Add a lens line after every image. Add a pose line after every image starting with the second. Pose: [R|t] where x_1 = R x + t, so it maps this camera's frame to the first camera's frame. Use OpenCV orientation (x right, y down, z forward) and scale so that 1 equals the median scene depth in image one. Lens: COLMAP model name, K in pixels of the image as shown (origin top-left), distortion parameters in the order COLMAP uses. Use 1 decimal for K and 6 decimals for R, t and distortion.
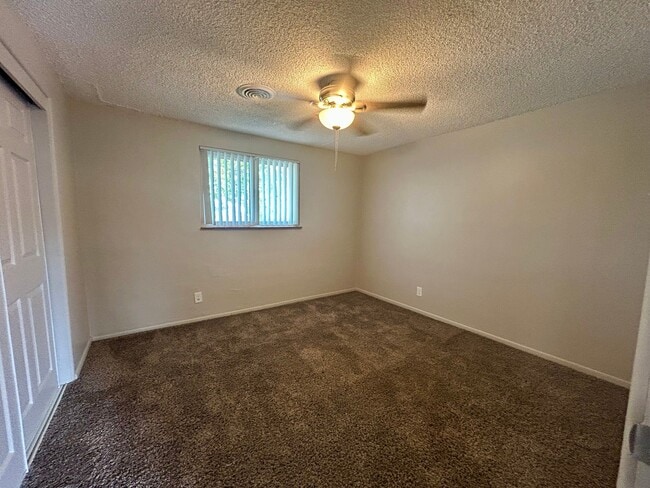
lens RADIAL K [[263.4, 0, 324.4], [0, 263.4, 243.3], [0, 0, 1]] dist [0.001873, 0.000740]
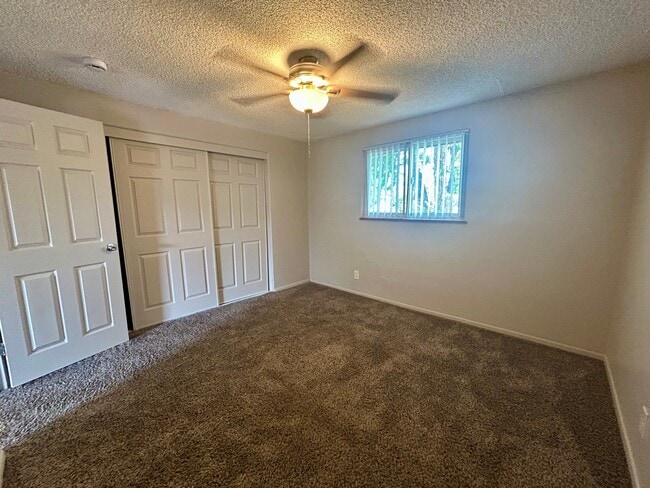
lens RADIAL K [[263.4, 0, 324.4], [0, 263.4, 243.3], [0, 0, 1]] dist [0.001873, 0.000740]
pose [[0.218770, 0.125565, -0.967664, 0.660641], [-0.084426, 0.990403, 0.109429, -0.061864], [0.972117, 0.057756, 0.227271, 0.571757]]
